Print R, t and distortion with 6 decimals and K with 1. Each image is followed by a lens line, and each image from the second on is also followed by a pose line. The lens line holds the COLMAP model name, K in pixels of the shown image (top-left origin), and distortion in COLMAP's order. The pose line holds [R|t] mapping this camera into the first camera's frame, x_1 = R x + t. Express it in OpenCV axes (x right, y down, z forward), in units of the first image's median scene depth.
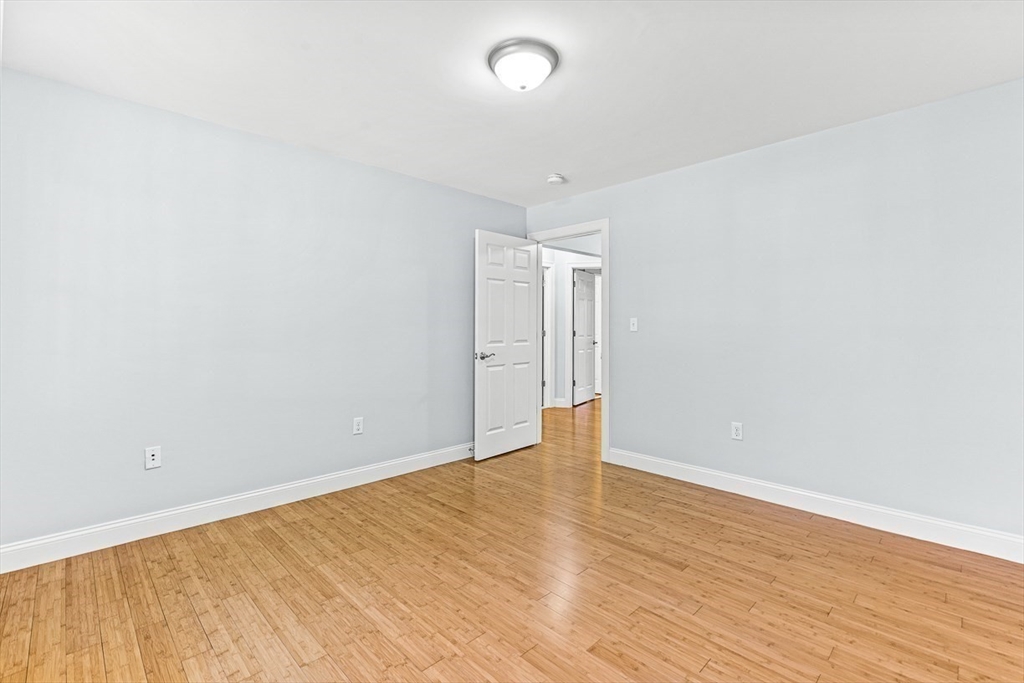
lens RADIAL K [[452.4, 0, 512.9], [0, 452.4, 336.4], [0, 0, 1]] dist [-0.002287, 0.000129]
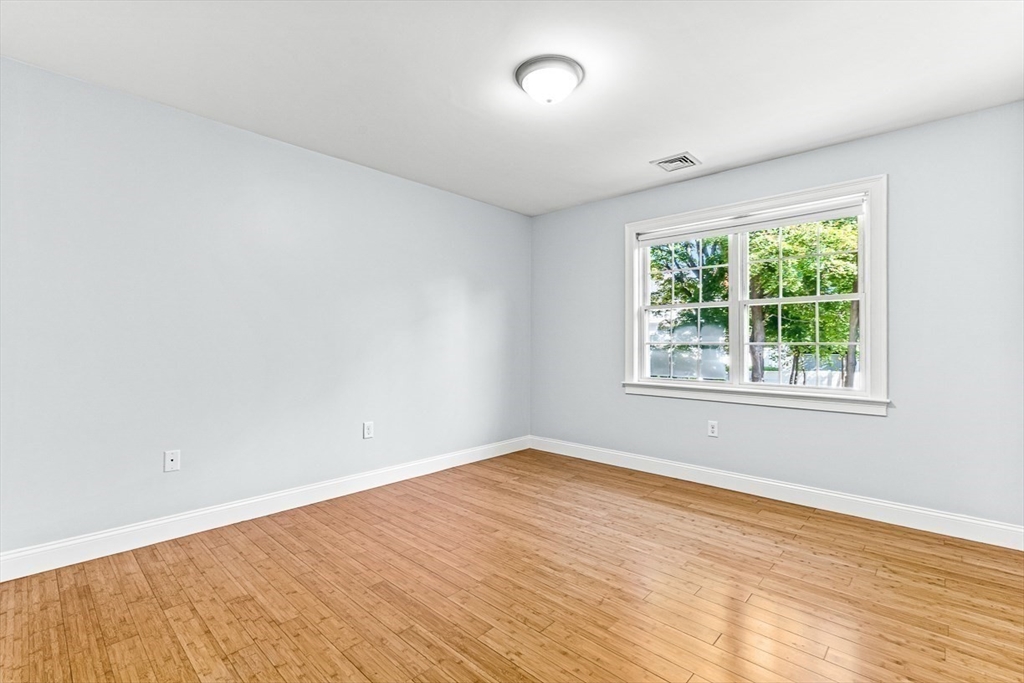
lens RADIAL K [[452.4, 0, 512.7], [0, 452.4, 341.2], [0, 0, 1]] dist [-0.002287, 0.000129]
pose [[-0.999045, -0.005131, -0.043383, 0.146279], [-0.005862, 0.999843, 0.016745, -0.011173], [0.043290, 0.016984, -0.998918, 2.002390]]
